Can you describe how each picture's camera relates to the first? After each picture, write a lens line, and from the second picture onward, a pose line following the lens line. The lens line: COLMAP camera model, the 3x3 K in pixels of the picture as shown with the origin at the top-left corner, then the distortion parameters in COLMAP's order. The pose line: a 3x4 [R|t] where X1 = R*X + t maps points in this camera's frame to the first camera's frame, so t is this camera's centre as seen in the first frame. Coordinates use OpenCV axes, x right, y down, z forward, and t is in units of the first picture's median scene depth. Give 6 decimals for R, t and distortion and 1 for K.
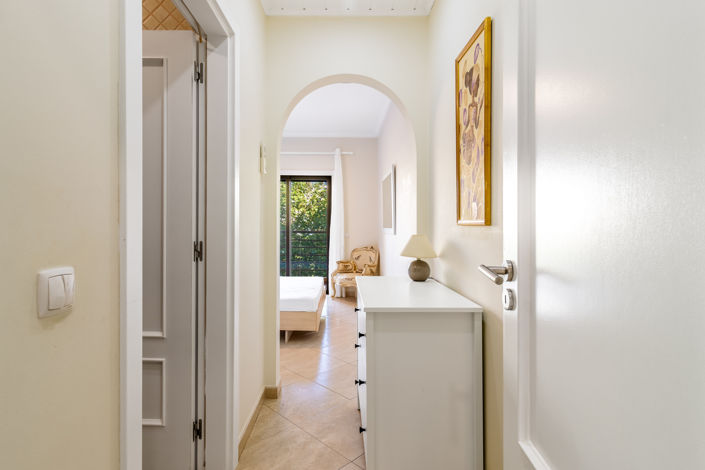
lens RADIAL K [[324.8, 0, 351.5], [0, 324.8, 225.9], [0, 0, 1]] dist [0.003922, 0.000442]
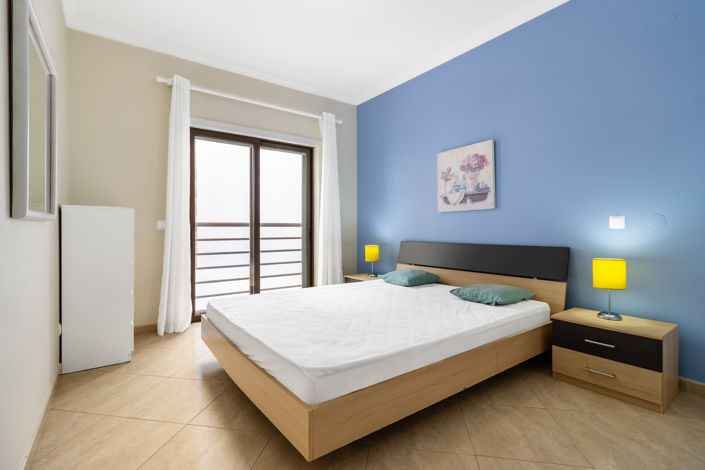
lens RADIAL K [[324.8, 0, 351.5], [0, 324.8, 225.9], [0, 0, 1]] dist [0.003922, 0.000442]
pose [[0.818823, -0.003342, 0.574036, -0.464554], [-0.003640, 0.999933, 0.011012, 0.020232], [-0.574034, -0.011107, 0.818756, 0.361490]]
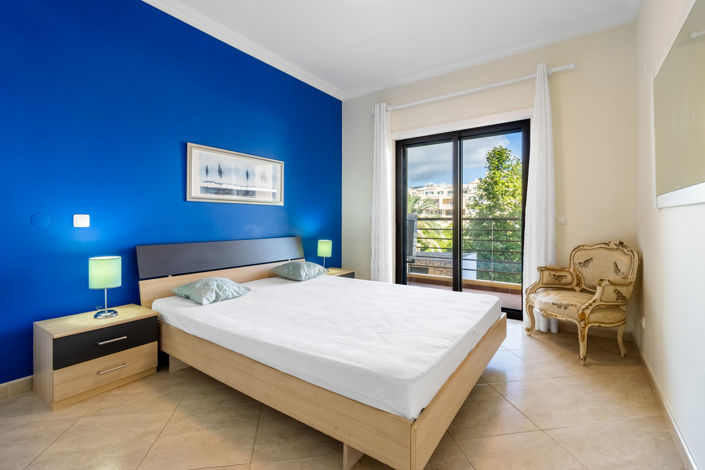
lens RADIAL K [[324.8, 0, 351.5], [0, 324.8, 225.9], [0, 0, 1]] dist [0.003922, 0.000442]
pose [[0.804717, -0.005064, -0.593637, 0.027928], [0.020402, 0.999609, 0.019130, 0.022264], [0.593308, -0.027505, 0.804506, 0.367028]]
